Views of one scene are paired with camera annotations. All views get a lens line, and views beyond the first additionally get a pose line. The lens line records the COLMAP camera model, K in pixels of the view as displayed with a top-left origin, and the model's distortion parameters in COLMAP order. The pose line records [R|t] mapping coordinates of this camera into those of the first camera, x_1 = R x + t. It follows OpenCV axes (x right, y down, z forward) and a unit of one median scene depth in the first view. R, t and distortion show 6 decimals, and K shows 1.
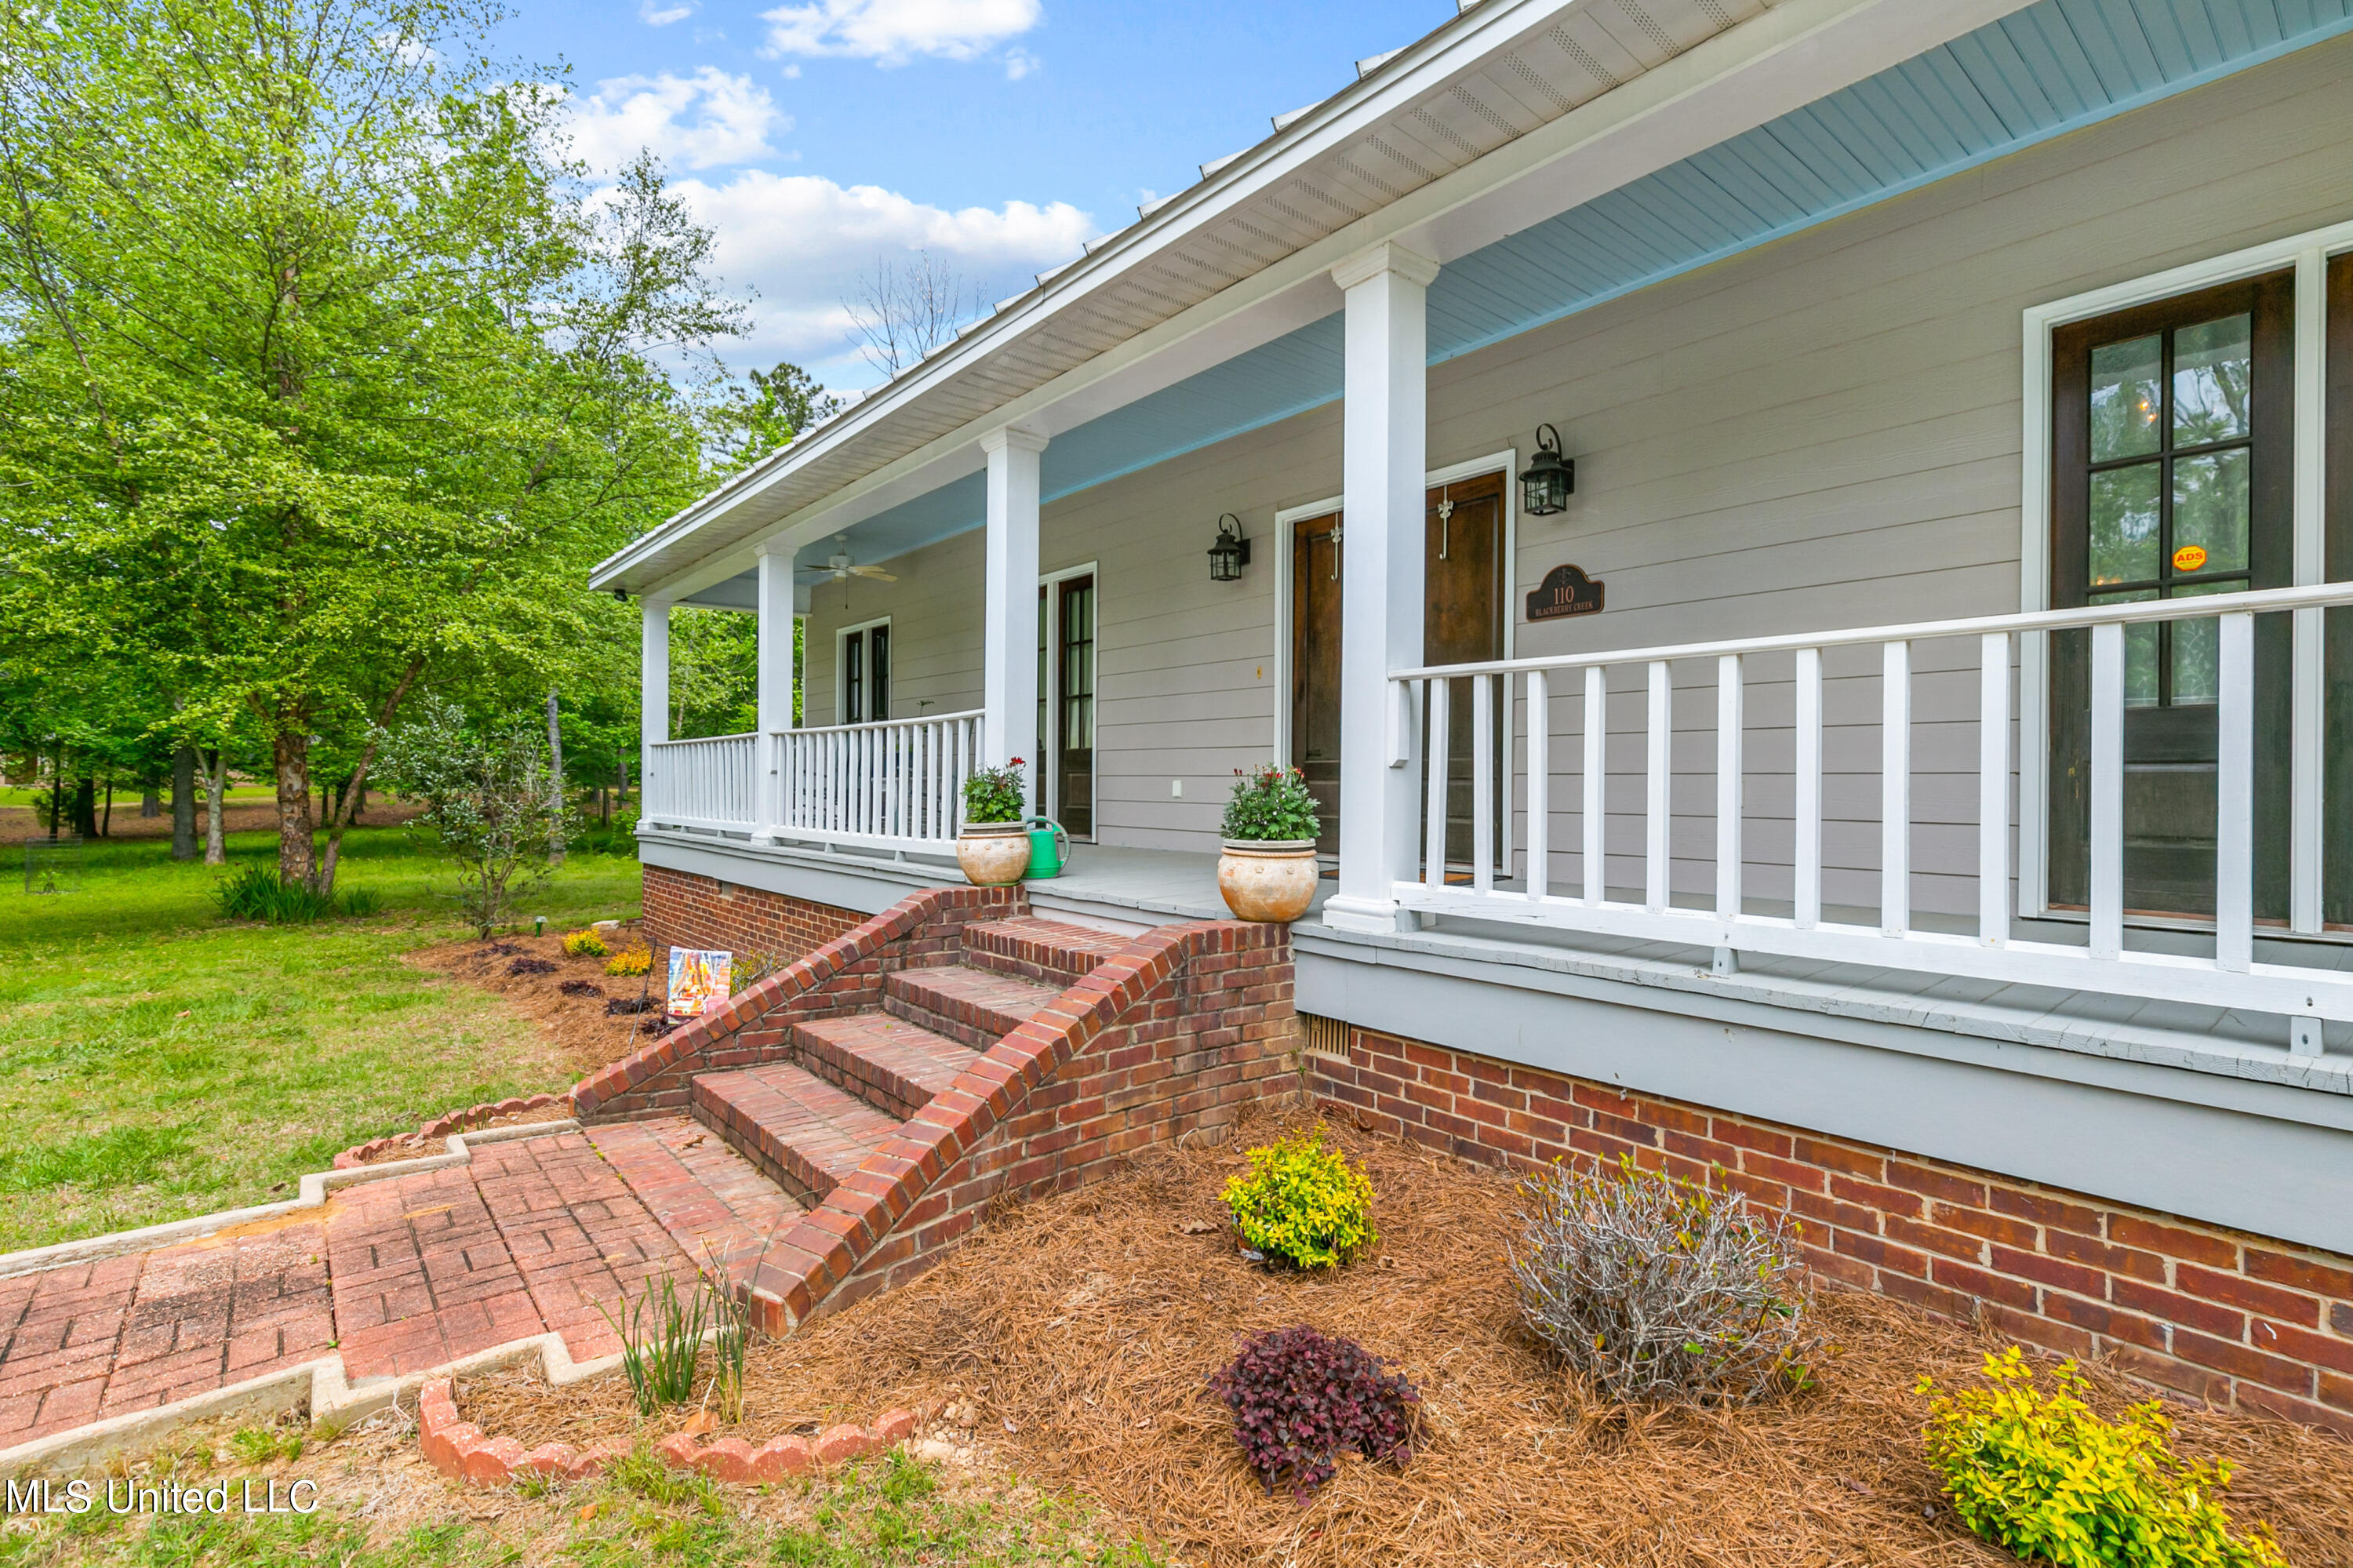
lens RADIAL K [[1078.6, 0, 1166.3], [0, 1078.6, 796.2], [0, 0, 1]] dist [0.010120, -0.000603]
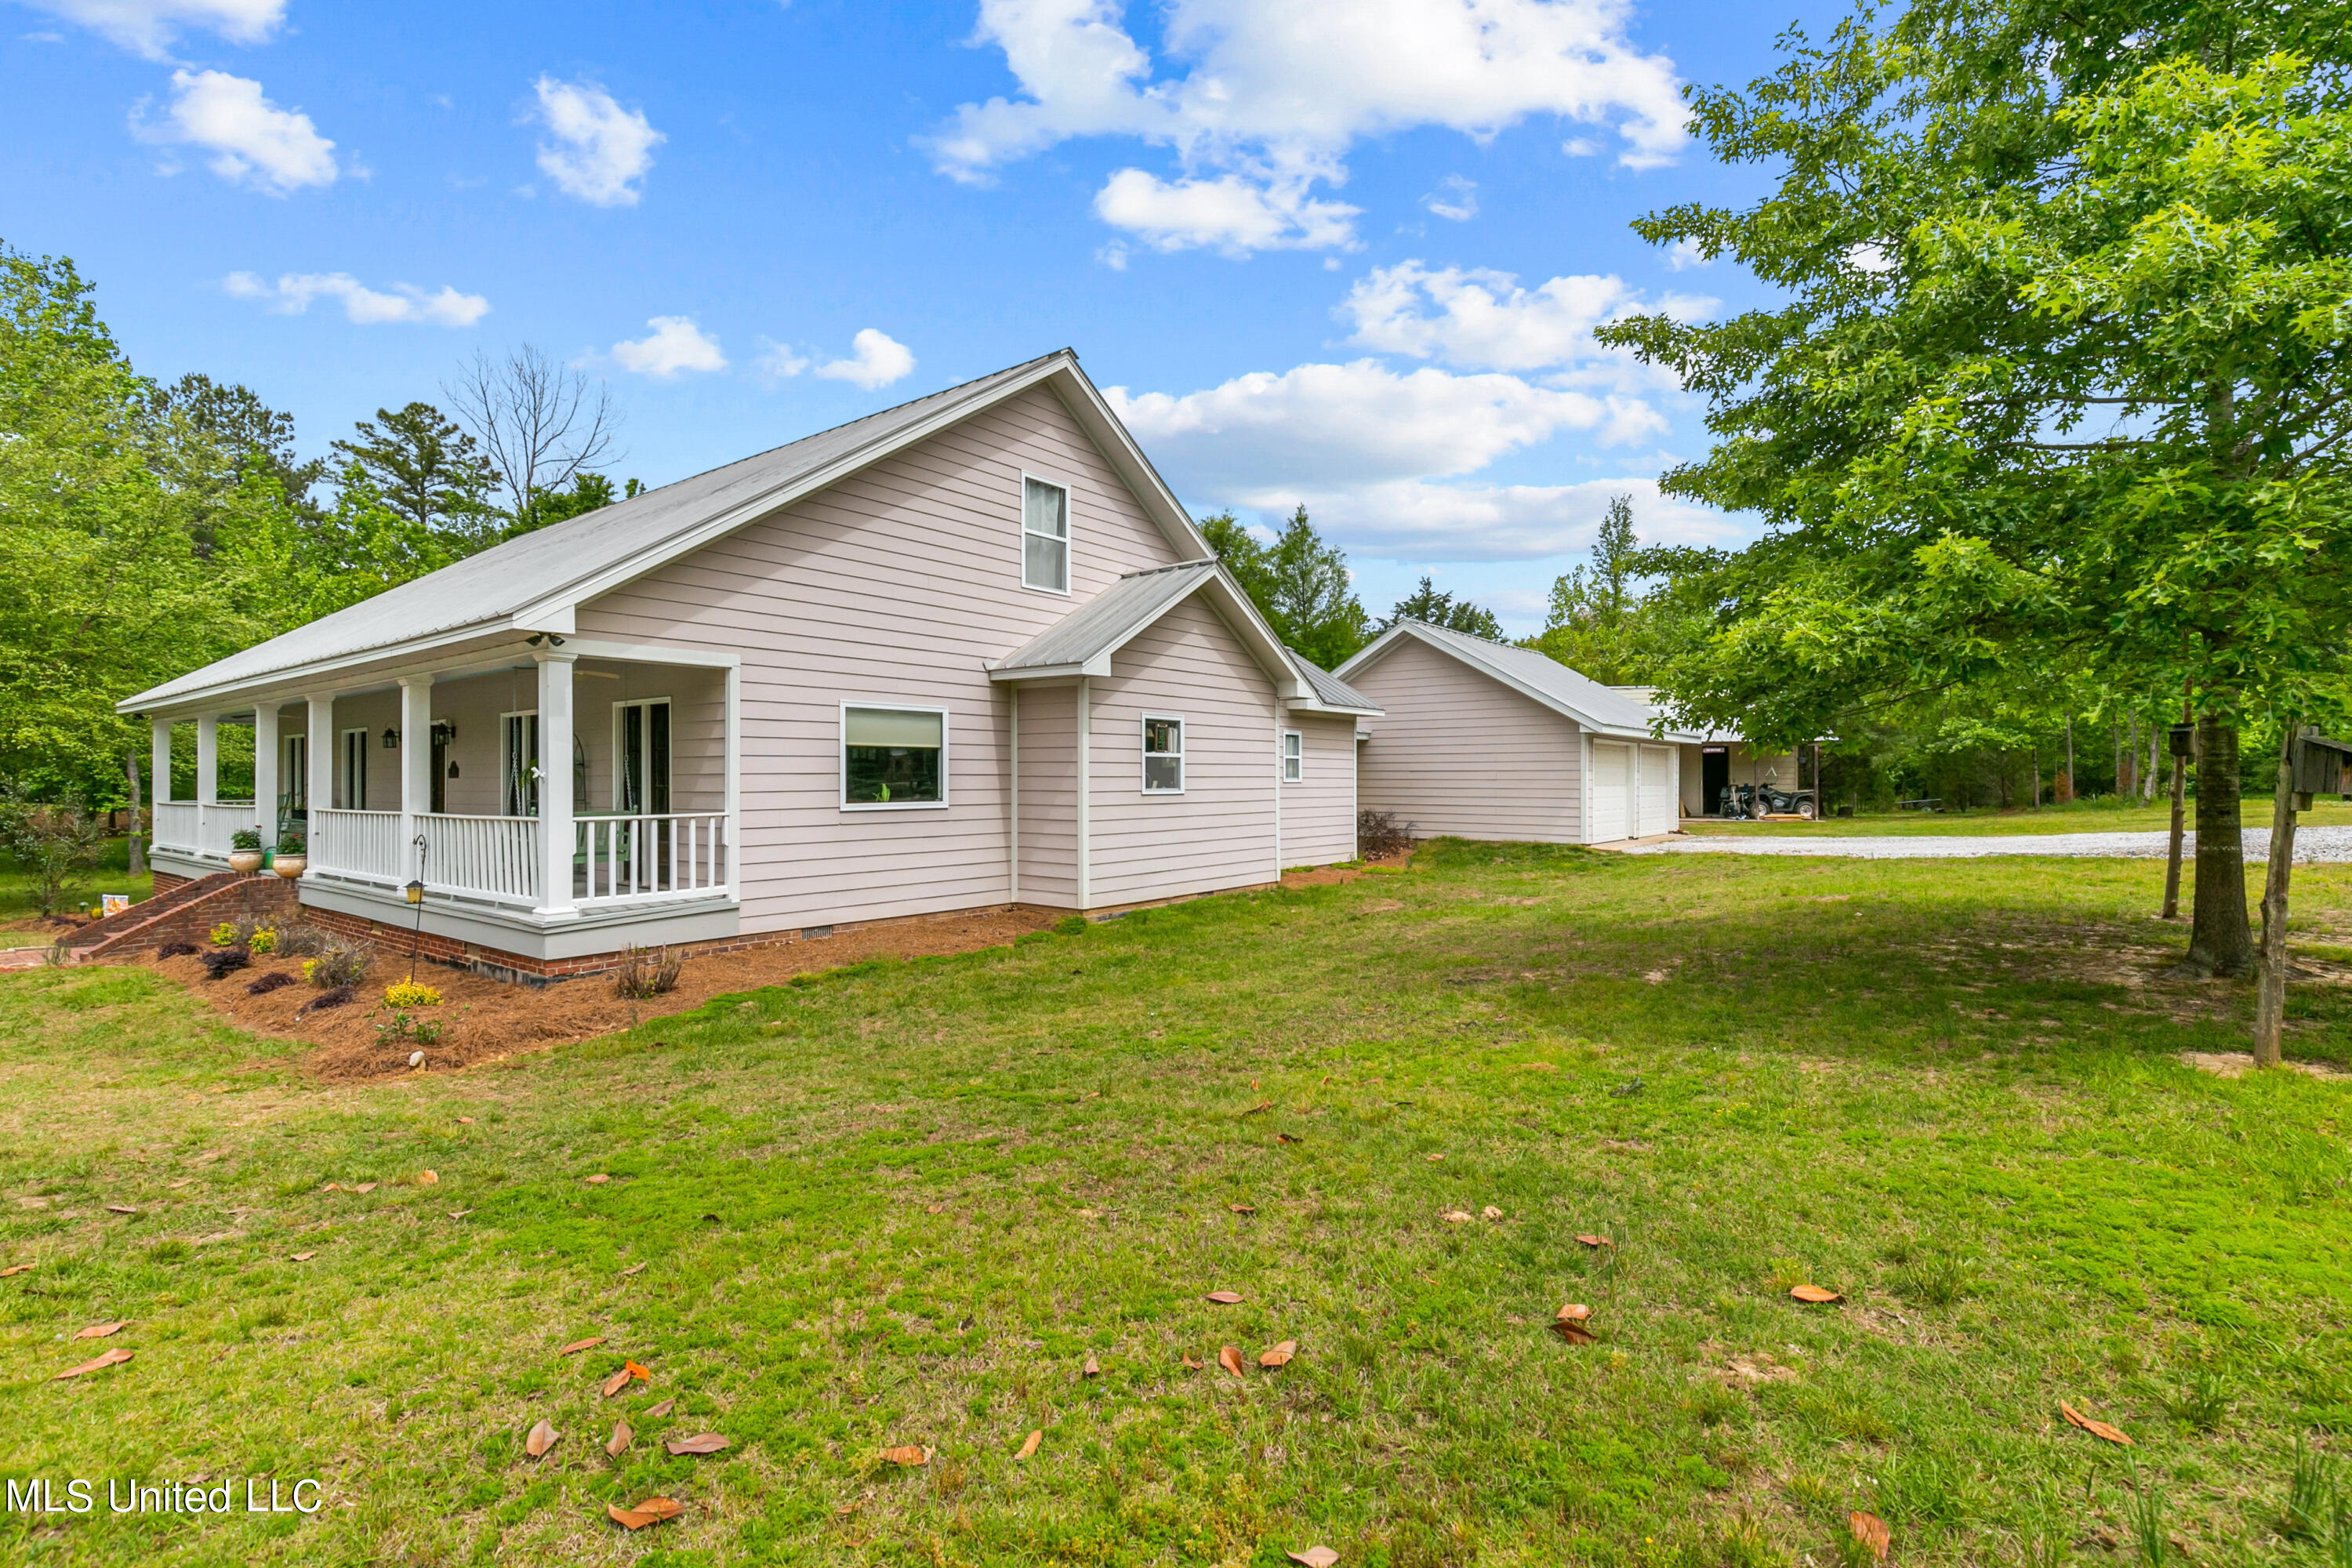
lens RADIAL K [[1078.1, 0, 1163.3], [0, 1078.1, 783.3], [0, 0, 1]] dist [0.010120, -0.000603]
pose [[0.977027, -0.009814, 0.212889, 0.967831], [0.012047, 0.999885, -0.009194, -0.056521], [-0.212774, 0.011548, 0.977033, -1.396232]]
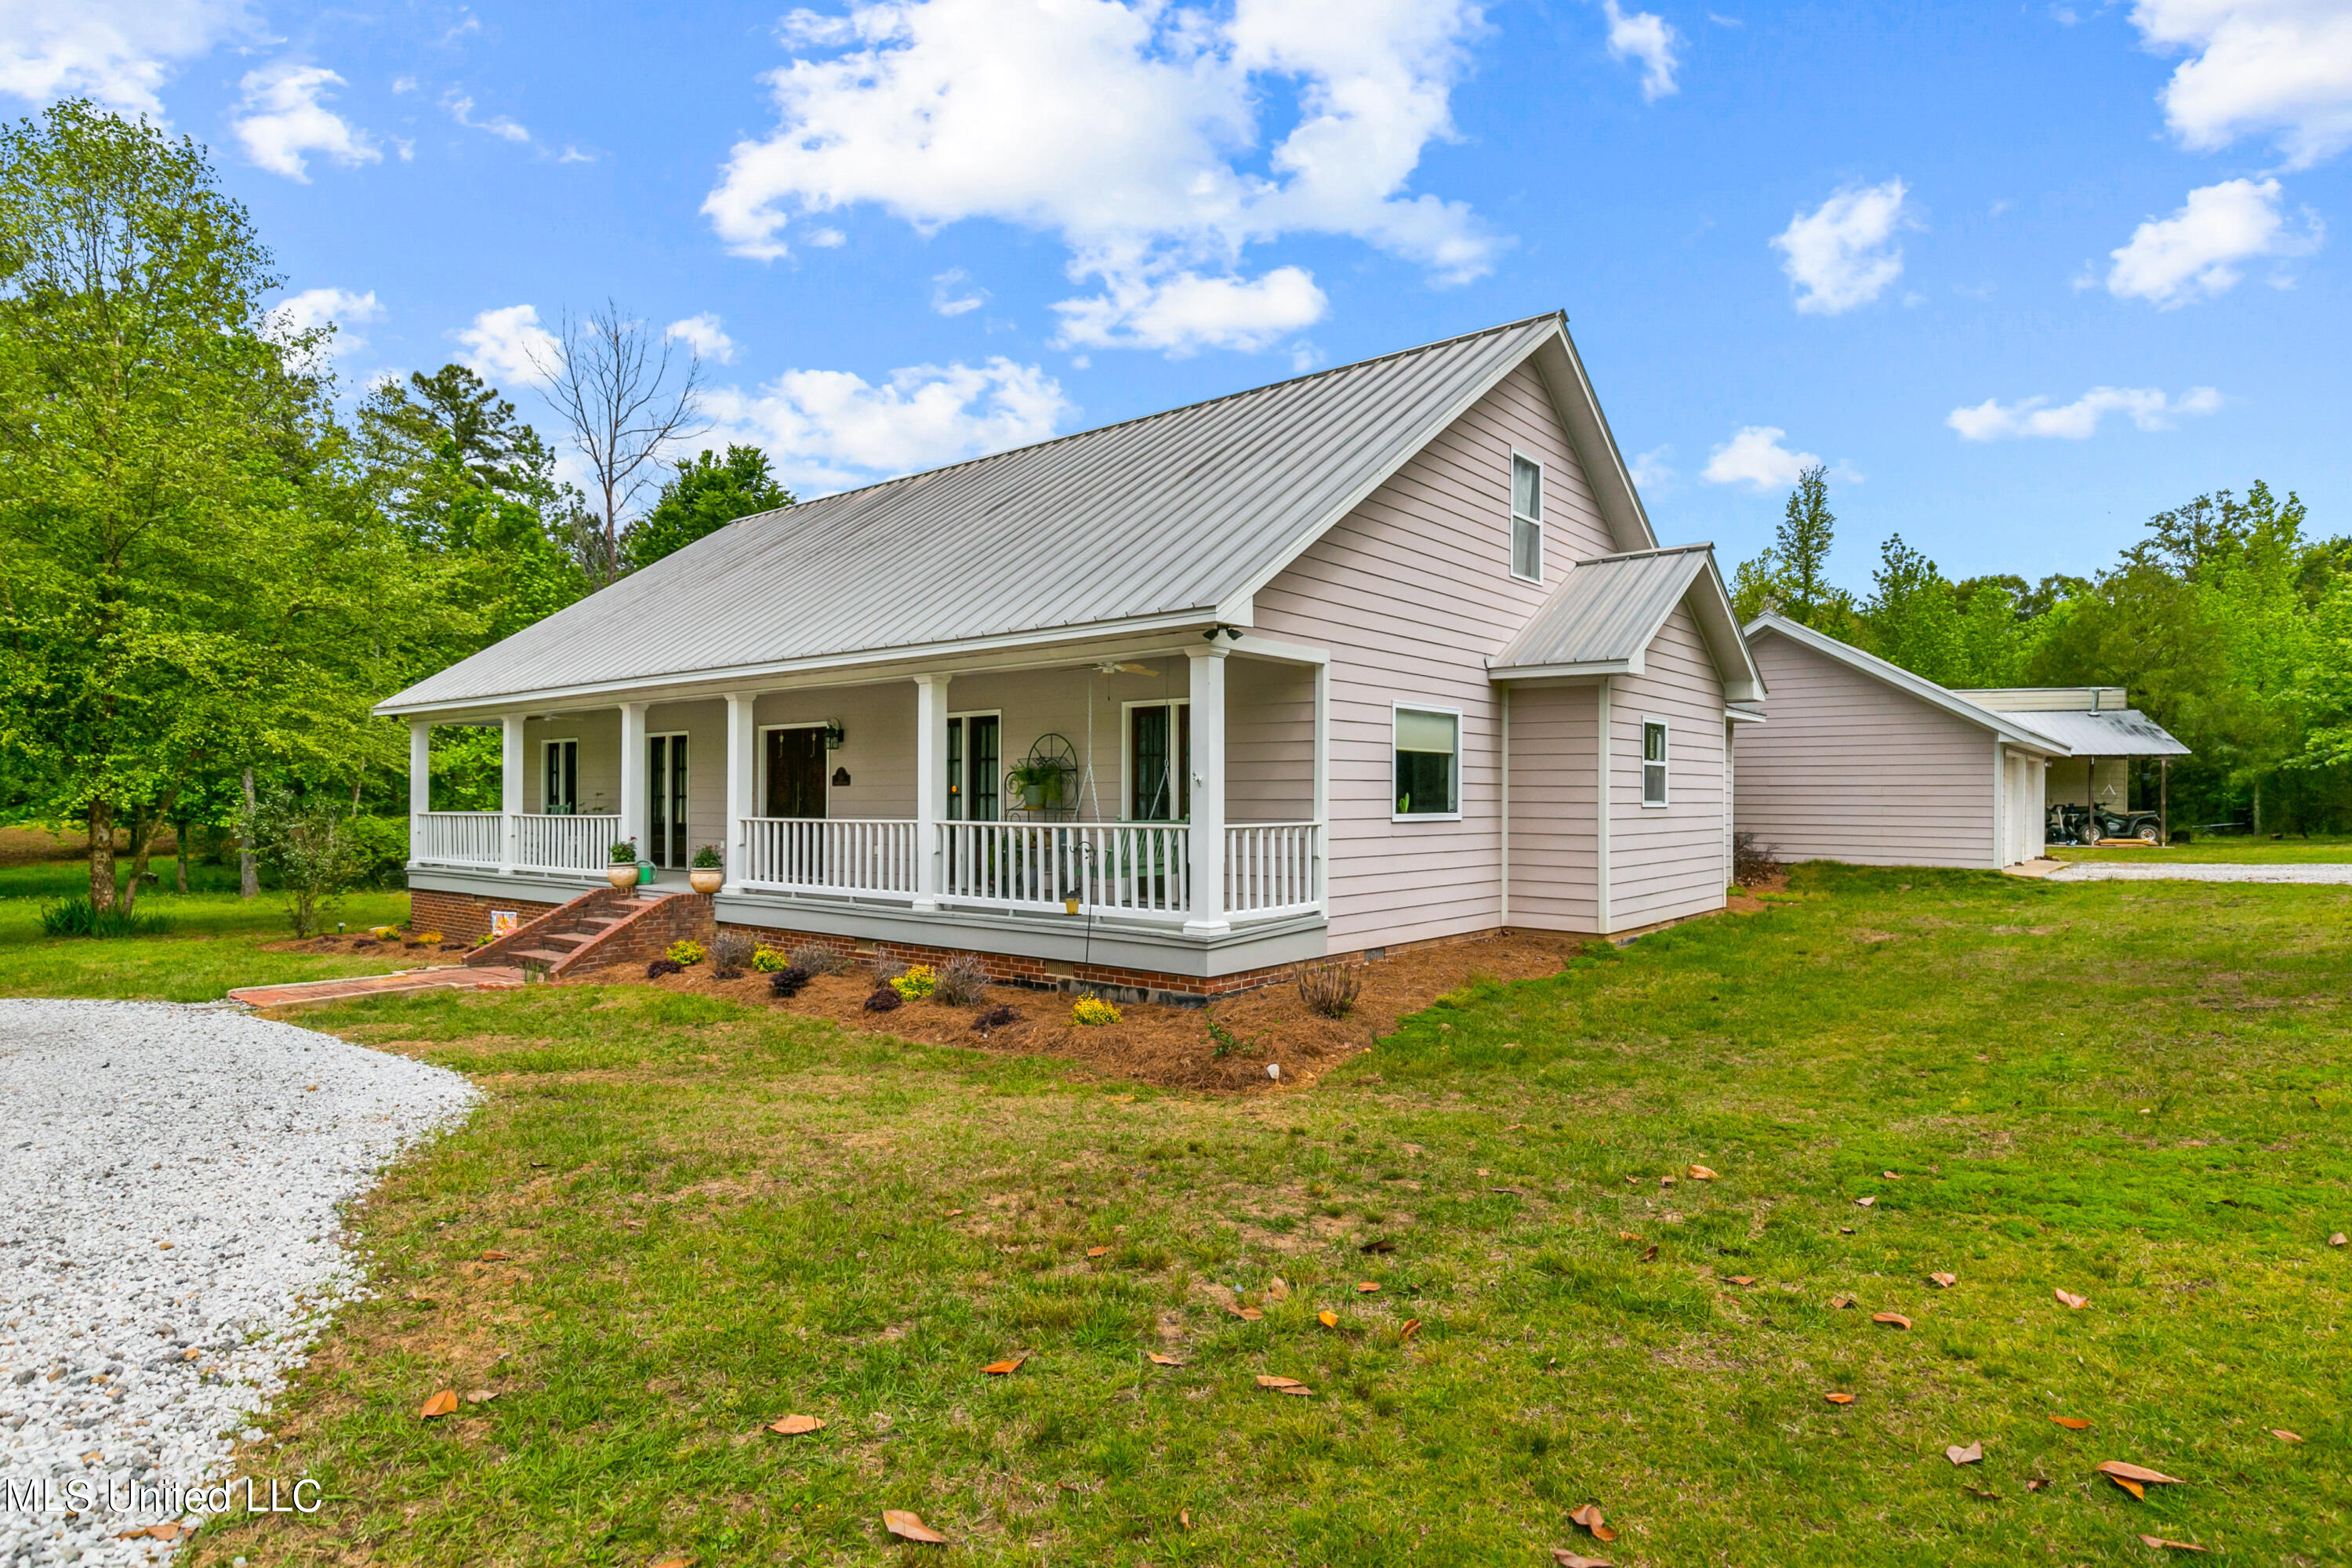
lens RADIAL K [[1268.1, 0, 1172.8], [0, 1268.1, 798.1], [0, 0, 1]] dist [-0.000150, 0.000030]
pose [[0.981394, -0.004330, 0.191956, 0.334480], [0.007181, 0.999874, -0.014163, -0.047178], [-0.191870, 0.015277, 0.981301, -1.359257]]
